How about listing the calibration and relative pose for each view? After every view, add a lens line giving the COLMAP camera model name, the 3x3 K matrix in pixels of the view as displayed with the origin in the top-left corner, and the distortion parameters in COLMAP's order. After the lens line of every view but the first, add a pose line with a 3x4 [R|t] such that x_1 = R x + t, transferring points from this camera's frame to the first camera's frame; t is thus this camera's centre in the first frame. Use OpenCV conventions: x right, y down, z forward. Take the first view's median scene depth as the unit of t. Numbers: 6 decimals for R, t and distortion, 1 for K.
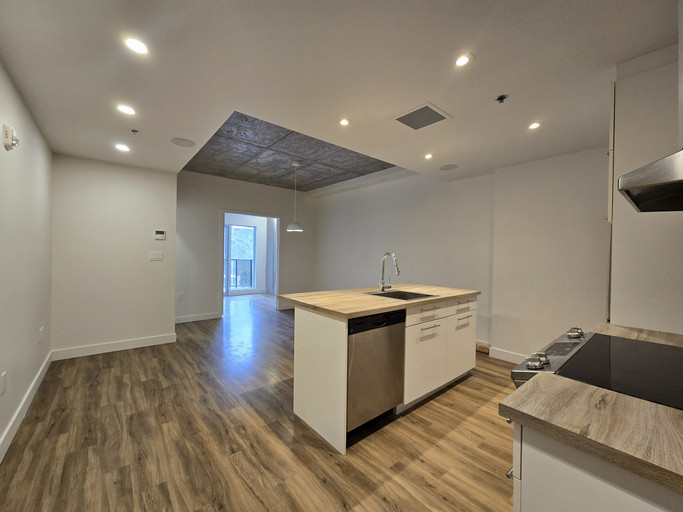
lens RADIAL K [[280.6, 0, 338.3], [0, 280.6, 253.1], [0, 0, 1]] dist [0.002185, -0.001472]
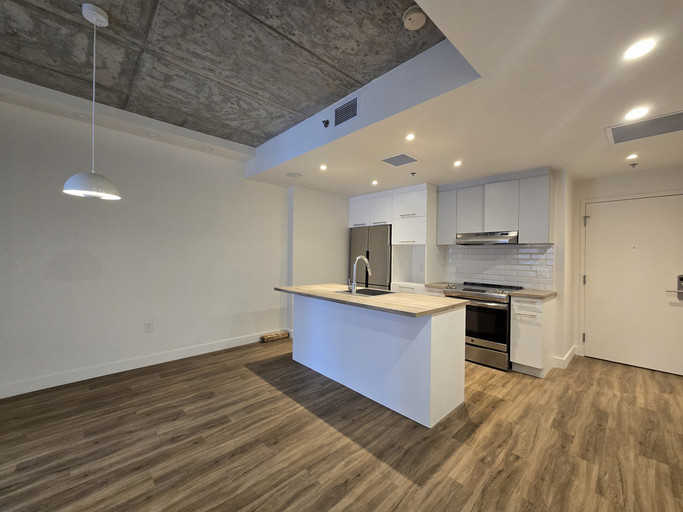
lens RADIAL K [[280.6, 0, 330.6], [0, 280.6, 253.7], [0, 0, 1]] dist [0.002185, -0.001472]
pose [[-0.050219, -0.014804, 0.998629, -1.360433], [-0.022369, 0.999656, 0.013694, -0.037554], [-0.998488, -0.021651, -0.050533, 1.757869]]
